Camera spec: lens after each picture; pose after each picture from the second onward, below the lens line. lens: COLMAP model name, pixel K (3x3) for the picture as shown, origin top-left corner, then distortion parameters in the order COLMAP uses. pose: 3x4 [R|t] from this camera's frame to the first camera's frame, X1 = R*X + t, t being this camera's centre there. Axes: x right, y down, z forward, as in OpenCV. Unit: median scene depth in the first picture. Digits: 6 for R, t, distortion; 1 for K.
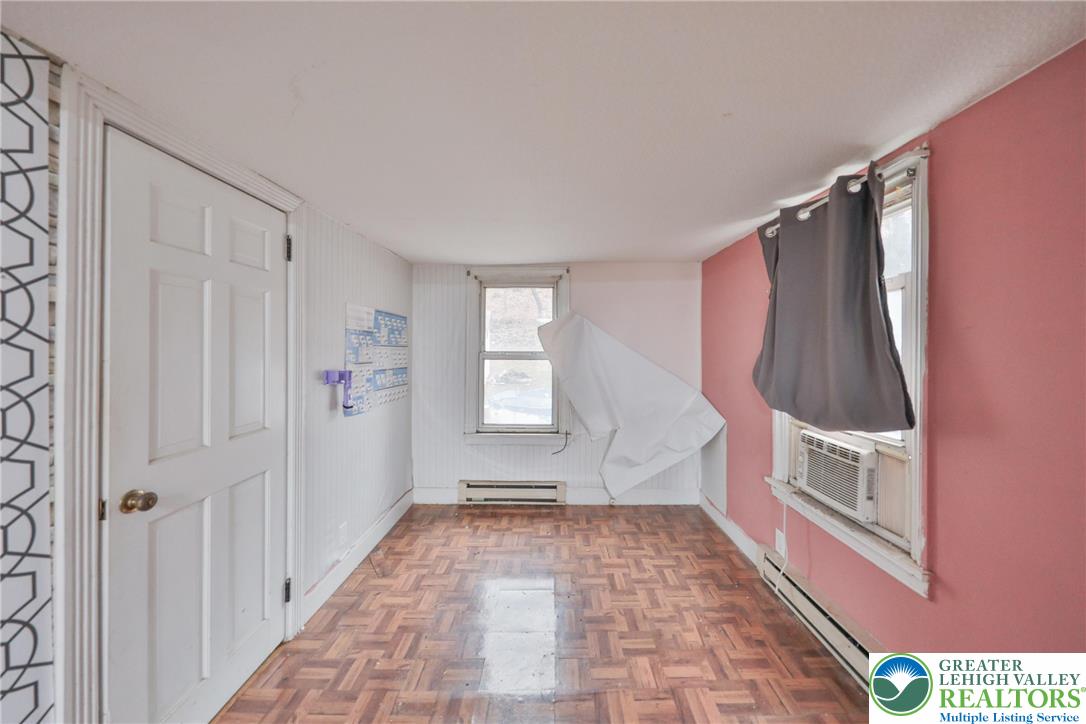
lens RADIAL K [[358.7, 0, 545.7], [0, 358.7, 348.3], [0, 0, 1]] dist [0.000957, 0.000009]
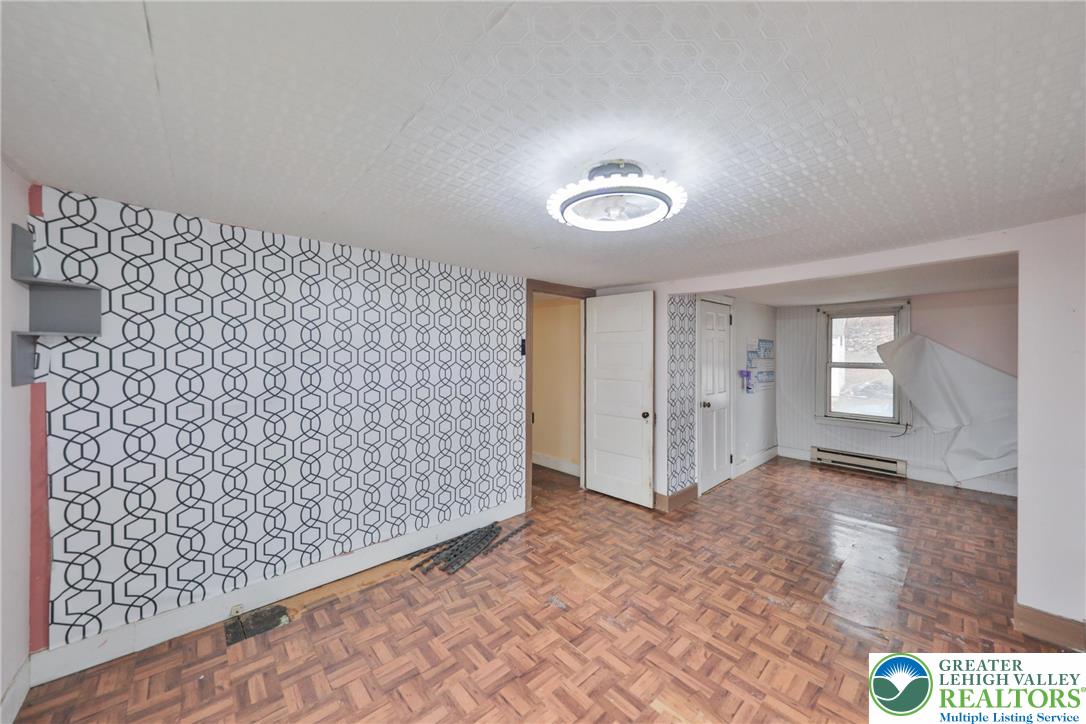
lens RADIAL K [[383.7, 0, 543.5], [0, 383.7, 349.4], [0, 0, 1]] dist [0.001436, 0.000048]
pose [[0.674936, -0.006796, -0.737845, 0.202650], [-0.001527, 0.999943, -0.010607, -0.026374], [0.737875, 0.008286, 0.674887, -0.974404]]
